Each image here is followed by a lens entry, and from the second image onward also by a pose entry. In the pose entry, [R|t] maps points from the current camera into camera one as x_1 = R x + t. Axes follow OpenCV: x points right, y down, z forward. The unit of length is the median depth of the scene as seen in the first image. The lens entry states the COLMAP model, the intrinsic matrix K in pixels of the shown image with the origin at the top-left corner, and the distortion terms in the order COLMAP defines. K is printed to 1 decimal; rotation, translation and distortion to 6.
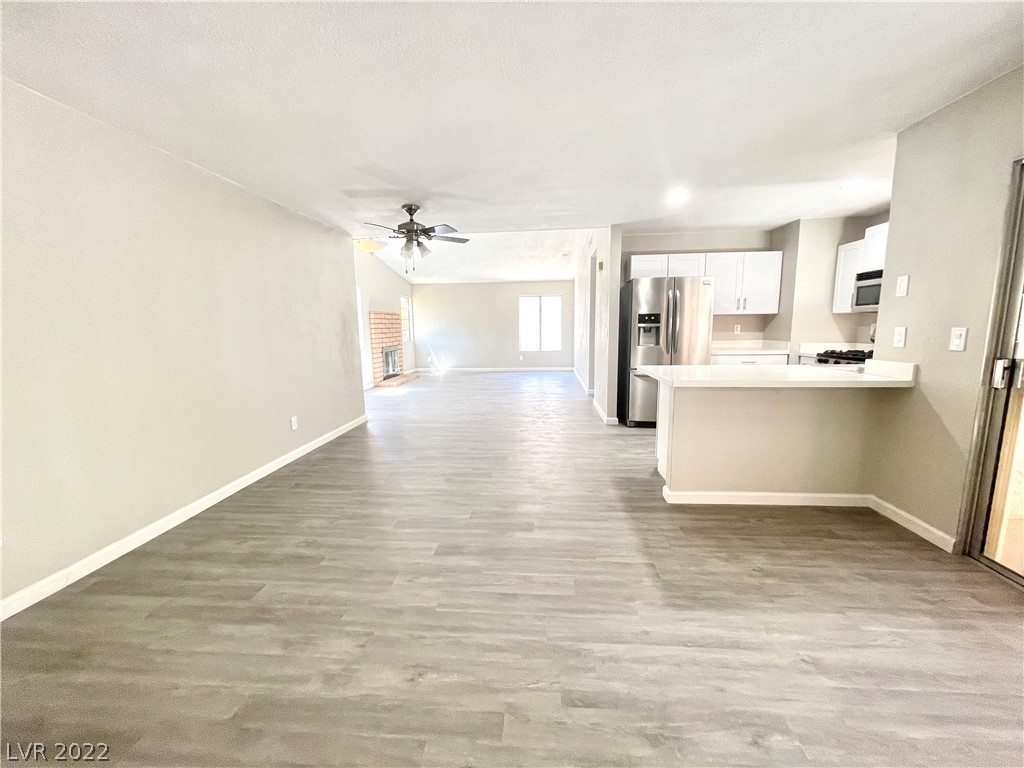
lens RADIAL K [[410.3, 0, 512.0], [0, 410.3, 384.0], [0, 0, 1]] dist [-0.003548, -0.000153]
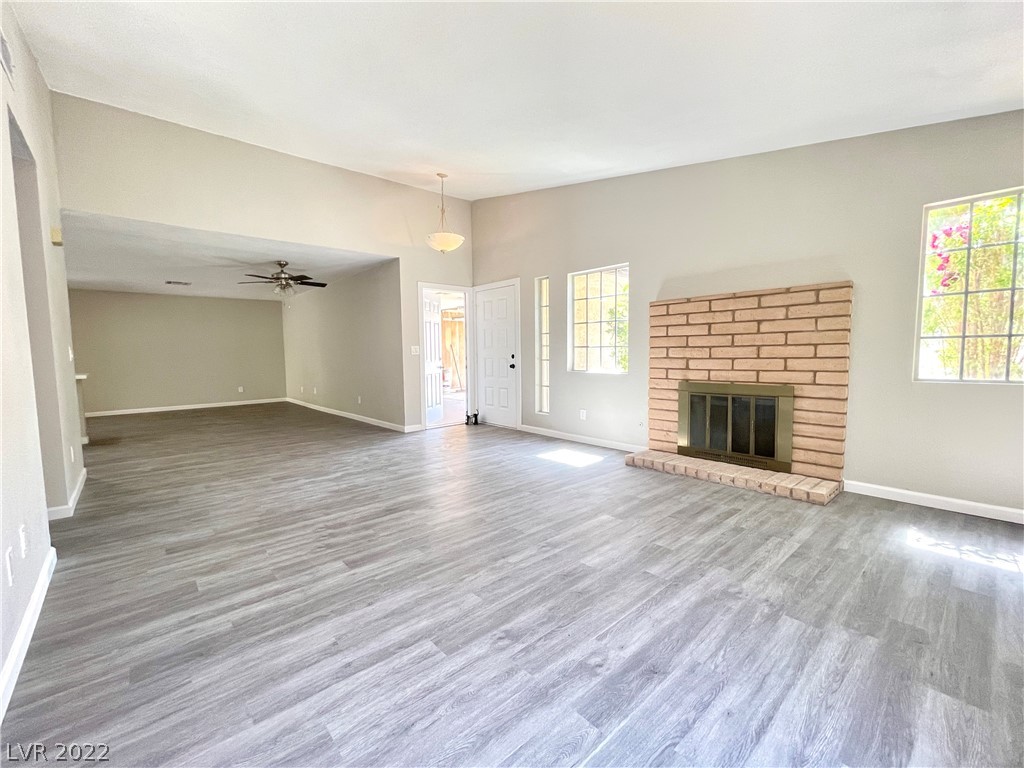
lens RADIAL K [[434.6, 0, 512.0], [0, 434.6, 384.0], [0, 0, 1]] dist [-0.002243, -0.000325]
pose [[-0.691203, 0.076352, -0.718616, 0.328499], [-0.079810, 0.980255, 0.180916, -0.358839], [0.718240, 0.182402, -0.671461, 2.755740]]
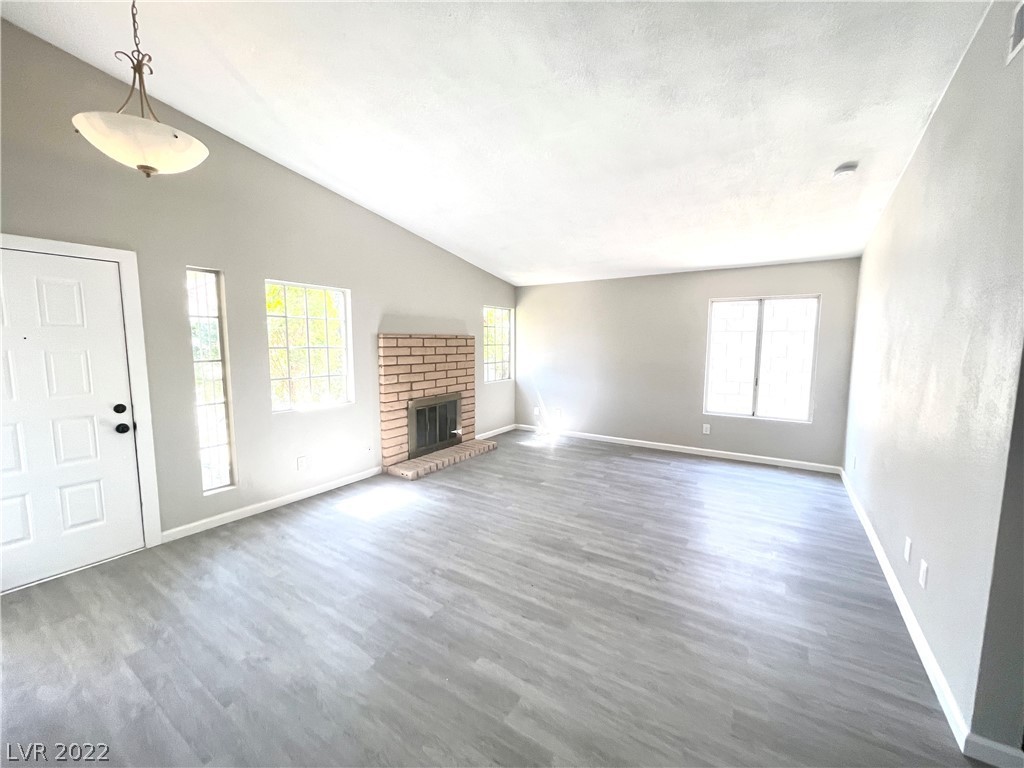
lens RADIAL K [[410.3, 0, 512.0], [0, 410.3, 384.0], [0, 0, 1]] dist [-0.003548, -0.000153]
pose [[0.878109, 0.064170, -0.474138, 0.137664], [-0.082018, 0.996485, -0.017034, -0.260149], [0.471379, 0.053846, 0.880286, 1.367168]]
